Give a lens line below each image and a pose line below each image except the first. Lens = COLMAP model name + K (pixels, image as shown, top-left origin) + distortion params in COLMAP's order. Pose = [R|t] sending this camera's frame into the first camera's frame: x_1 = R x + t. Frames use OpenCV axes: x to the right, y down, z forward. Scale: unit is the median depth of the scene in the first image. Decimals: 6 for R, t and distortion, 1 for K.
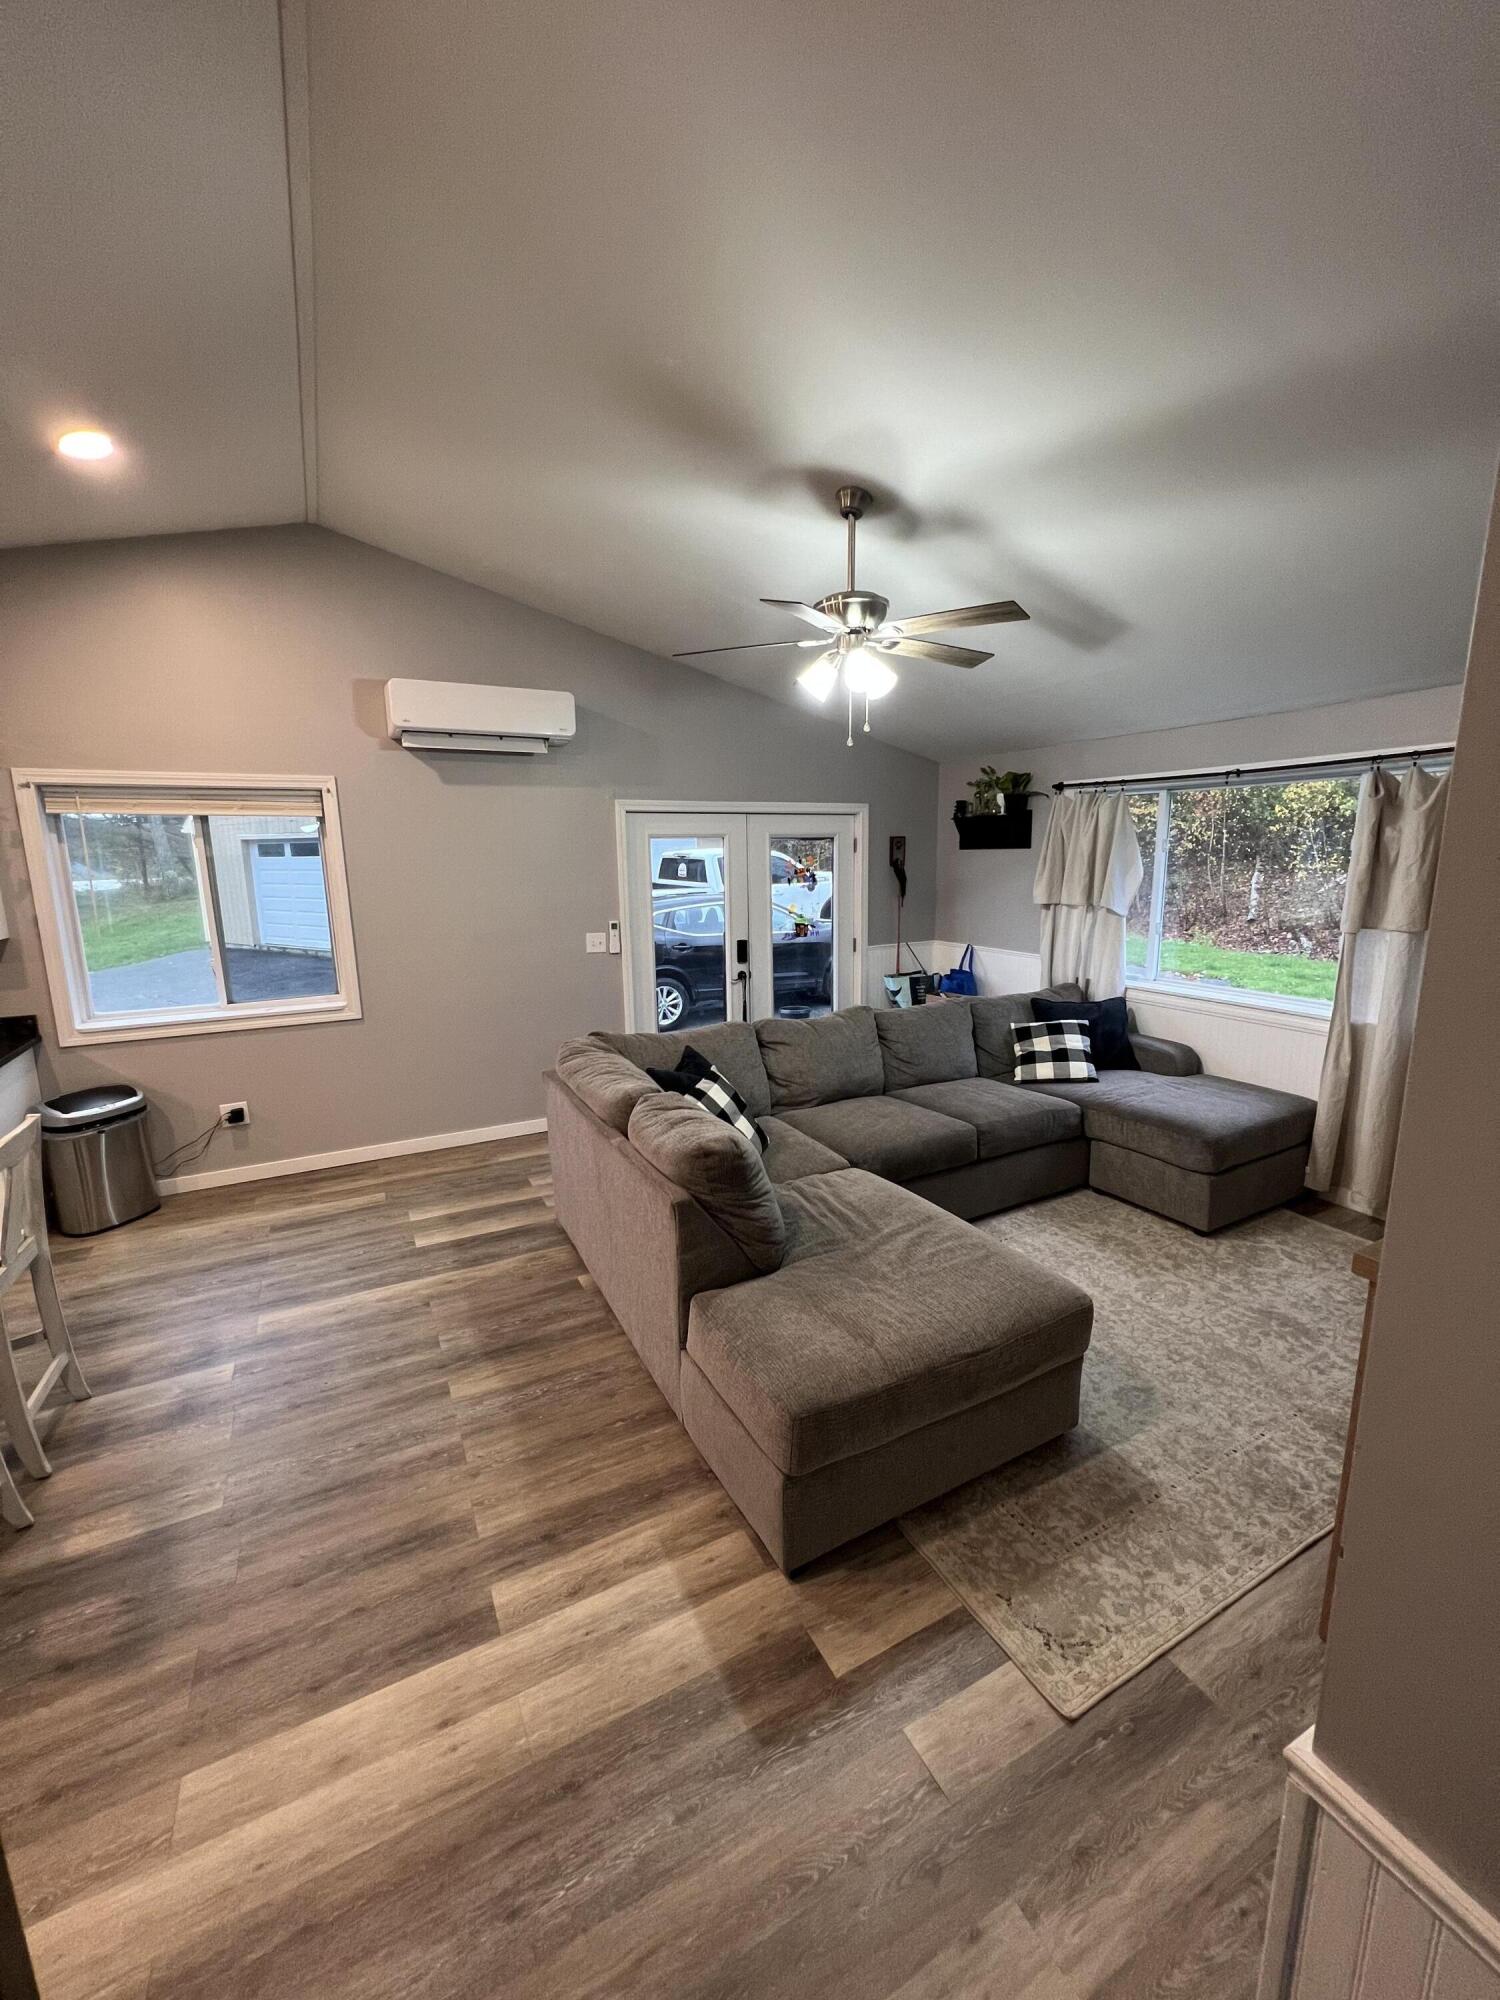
lens RADIAL K [[798.6, 0, 752.5], [0, 798.6, 1000.2], [0, 0, 1]] dist [-0.001030, -0.000177]
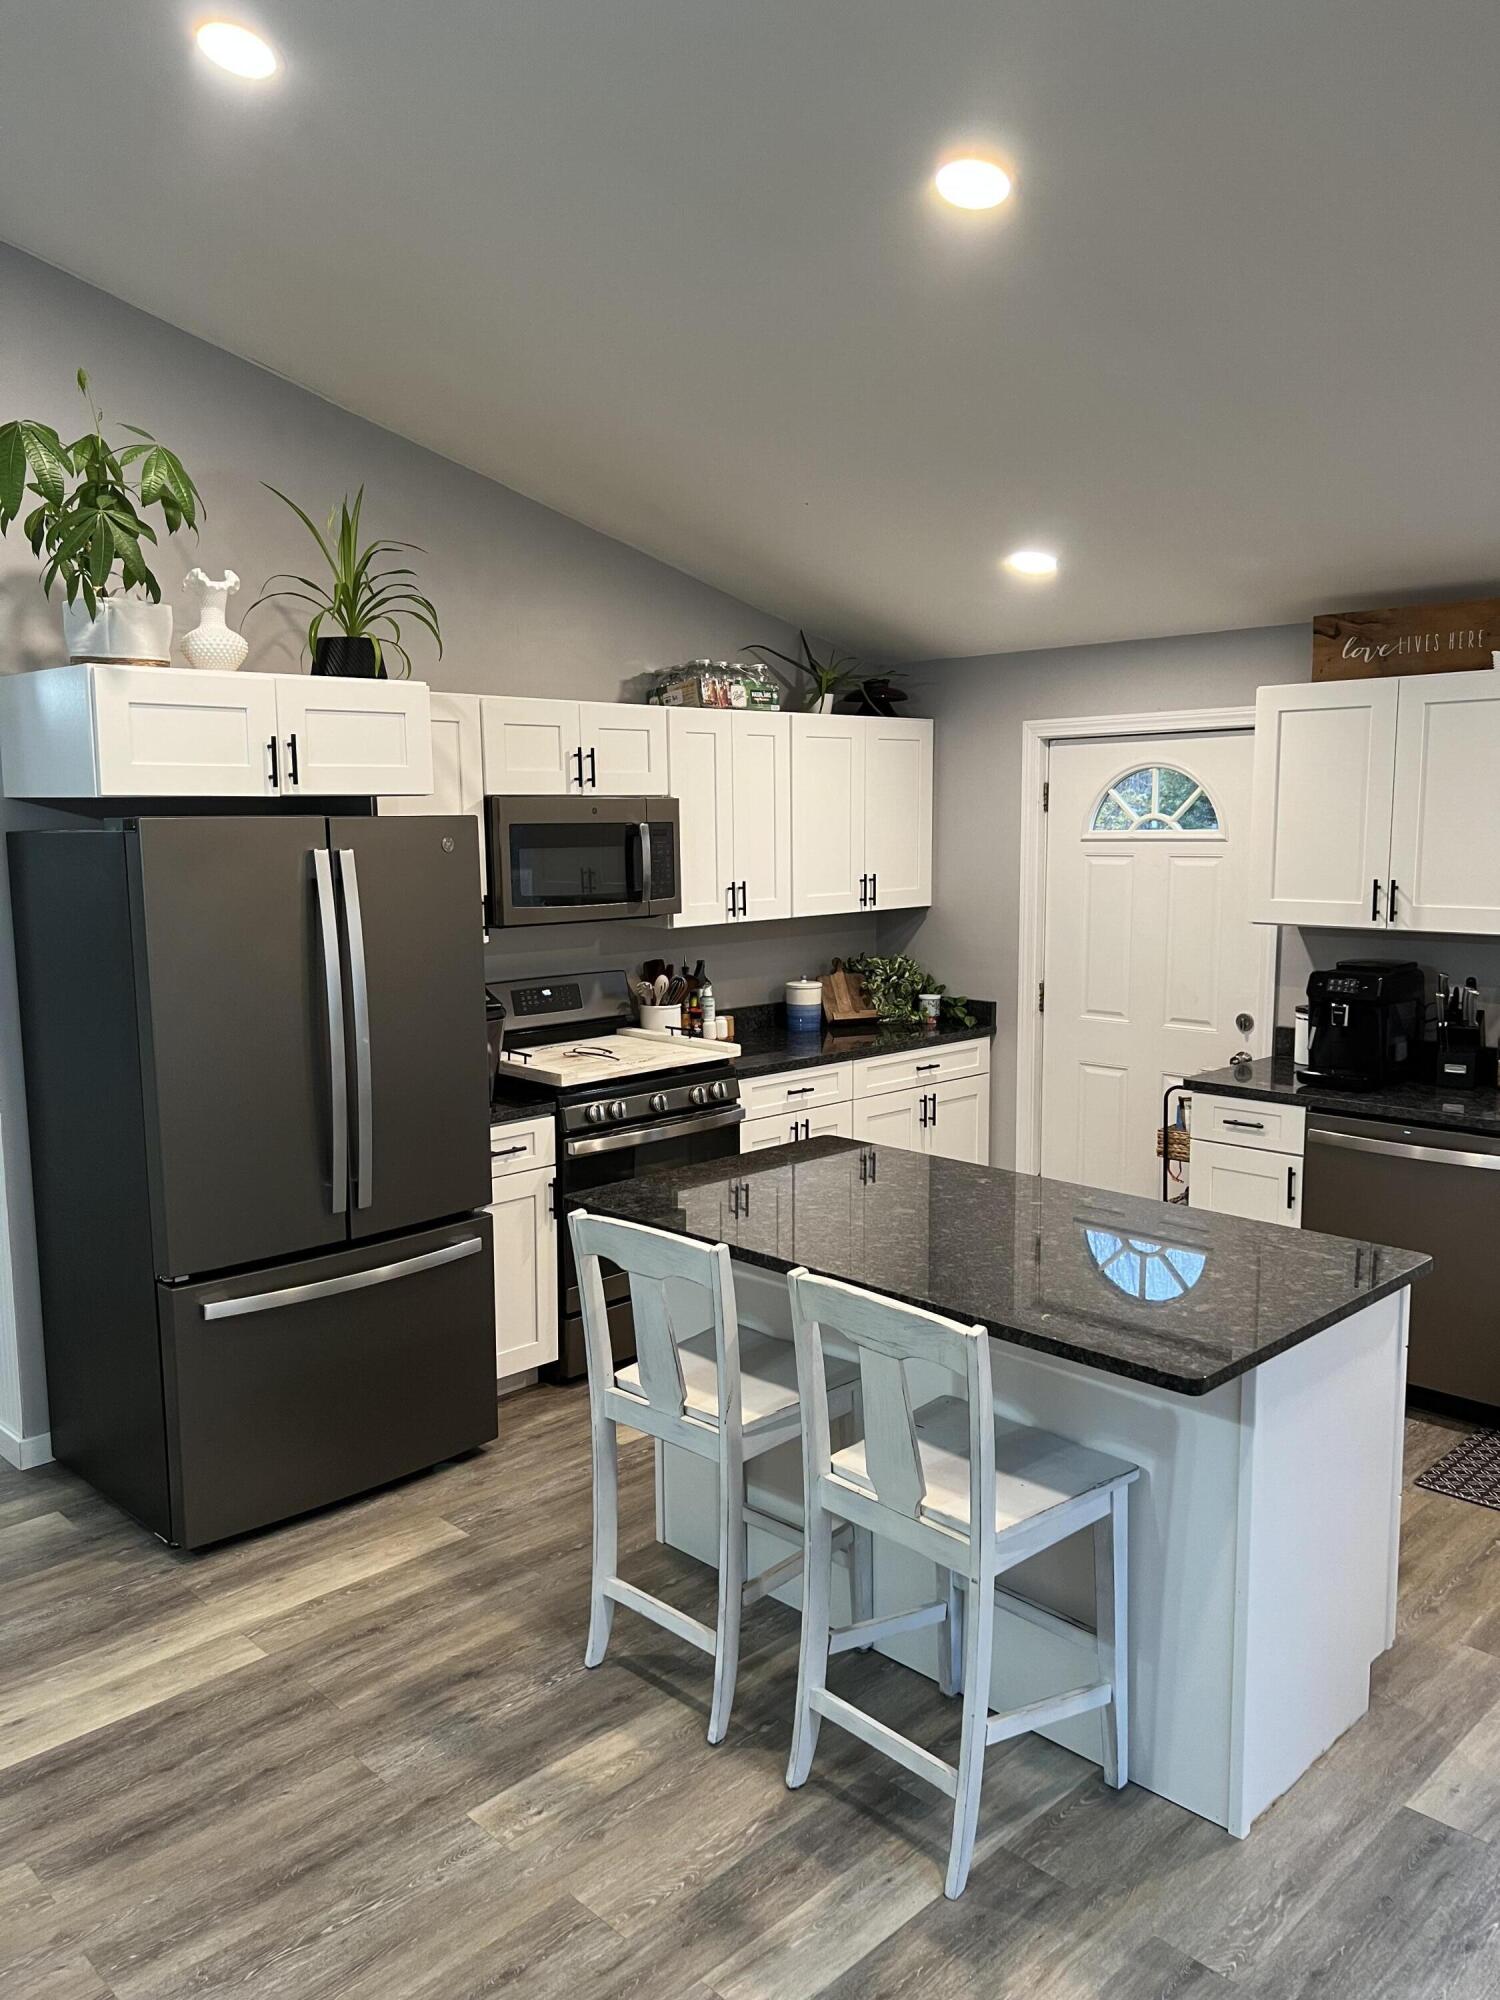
lens RADIAL K [[1513.0, 0, 749.8], [0, 1513.0, 1001.1], [0, 0, 1]] dist [-0.008031, -0.007406]
pose [[-0.957667, 0.054497, -0.282674, -0.676999], [-0.035155, 0.952430, 0.302723, -0.441026], [0.285725, 0.299845, -0.910195, 2.337255]]
